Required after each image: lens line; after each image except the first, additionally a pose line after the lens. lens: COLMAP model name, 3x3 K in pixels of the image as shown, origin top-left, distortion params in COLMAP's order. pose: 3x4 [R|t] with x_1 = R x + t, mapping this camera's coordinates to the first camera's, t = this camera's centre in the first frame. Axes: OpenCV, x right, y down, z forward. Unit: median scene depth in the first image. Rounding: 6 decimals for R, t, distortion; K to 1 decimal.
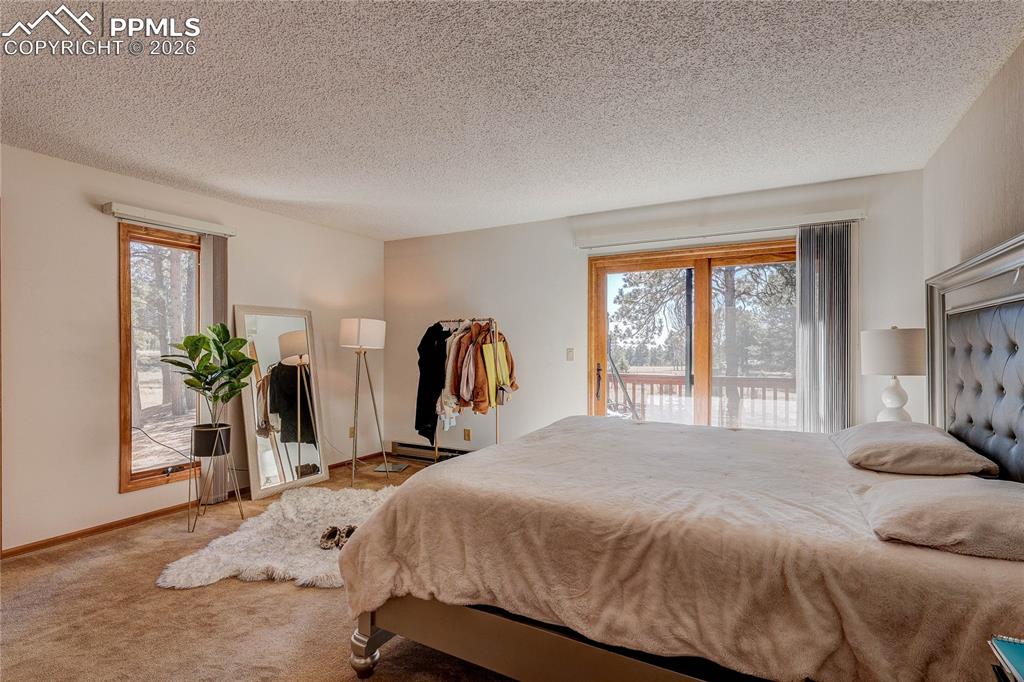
lens RADIAL K [[484.9, 0, 514.6], [0, 484.9, 346.4], [0, 0, 1]] dist [-0.000491, -0.000778]
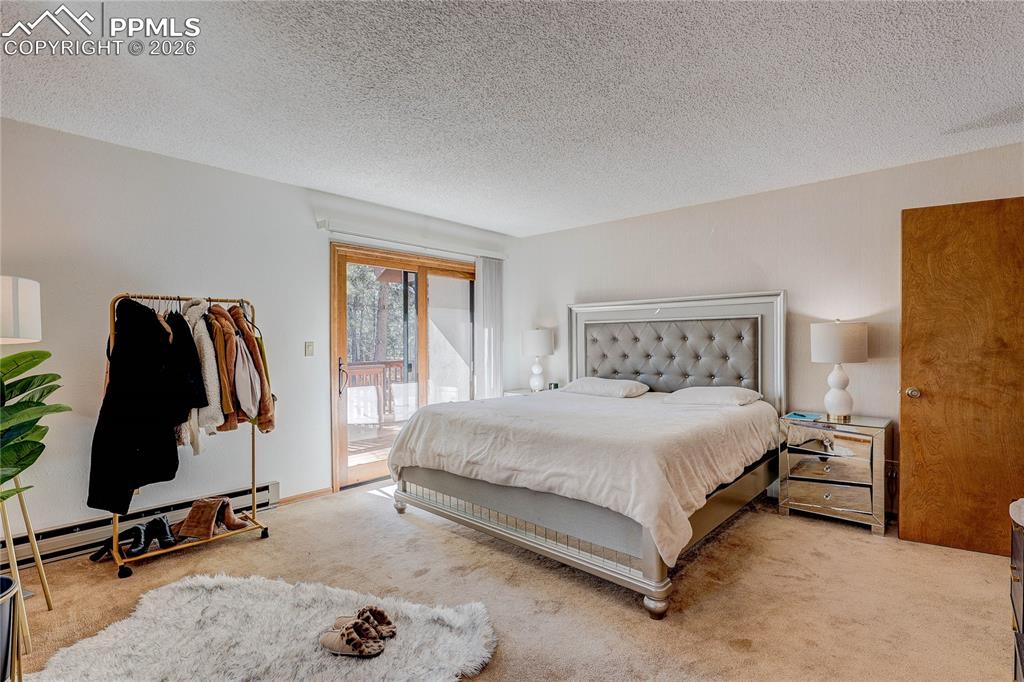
lens RADIAL K [[484.9, 0, 514.6], [0, 484.9, 346.4], [0, 0, 1]] dist [-0.000491, -0.000778]
pose [[0.233594, -0.014674, 0.972224, -0.652439], [0.001890, 0.999891, 0.014637, -0.000112], [-0.972332, -0.001581, 0.233596, 0.456371]]
